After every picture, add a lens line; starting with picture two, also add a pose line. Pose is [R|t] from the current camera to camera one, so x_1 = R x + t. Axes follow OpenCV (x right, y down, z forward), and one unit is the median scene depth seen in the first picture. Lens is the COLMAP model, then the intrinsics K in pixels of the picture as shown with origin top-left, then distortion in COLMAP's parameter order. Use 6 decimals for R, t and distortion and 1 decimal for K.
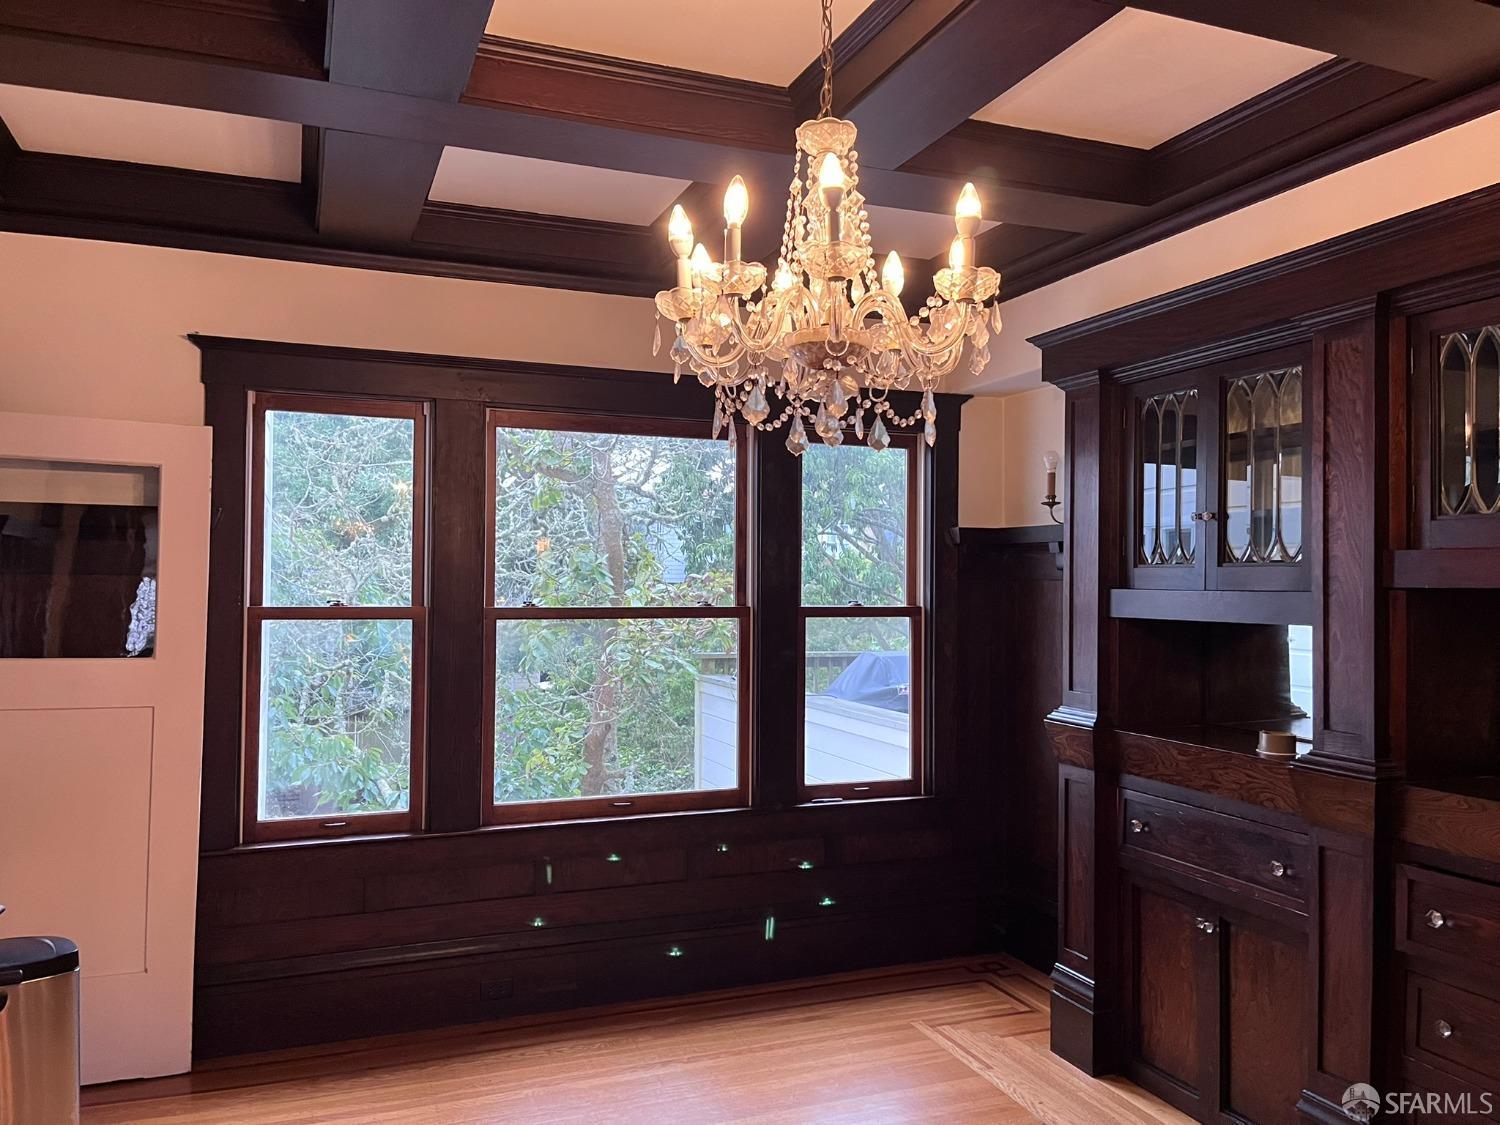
lens RADIAL K [[1144.8, 0, 750.0], [0, 1144.8, 562.5], [0, 0, 1]] dist [0.073435, -0.094024]
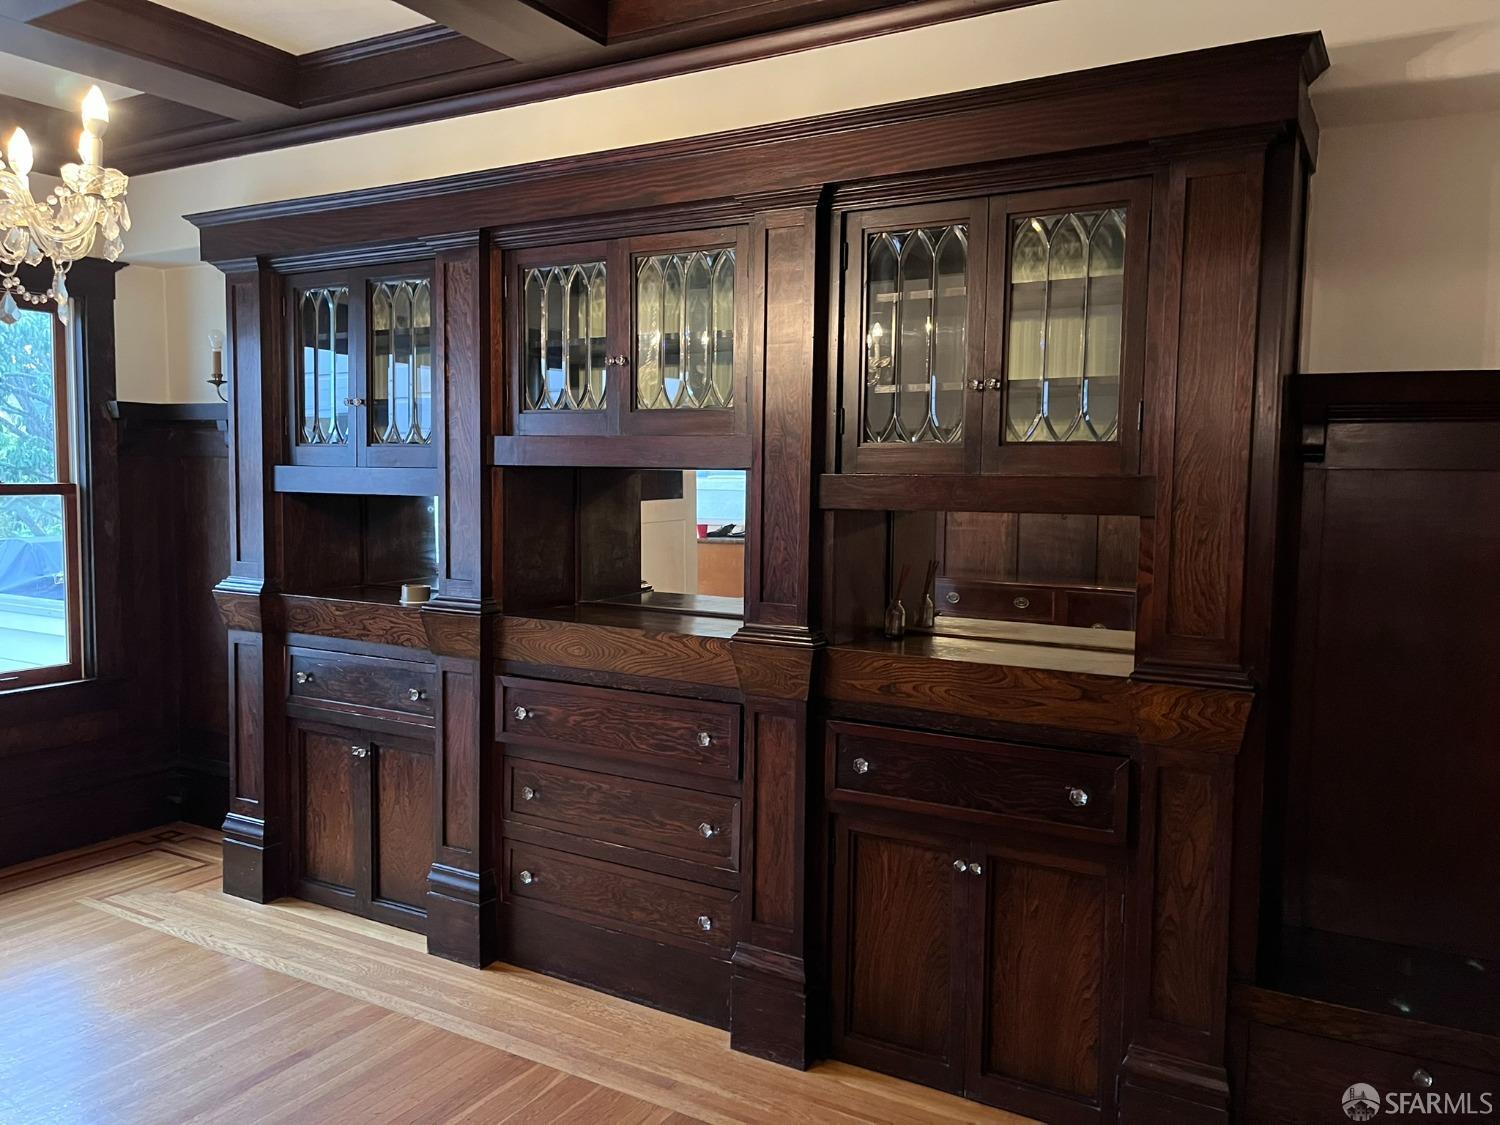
lens RADIAL K [[1144.8, 0, 750.0], [0, 1144.8, 562.5], [0, 0, 1]] dist [0.073435, -0.094024]
pose [[0.786117, -0.042758, 0.616597, -0.009723], [-0.019306, 0.995419, 0.093641, 0.003422], [-0.617776, -0.085517, 0.781690, -0.136751]]
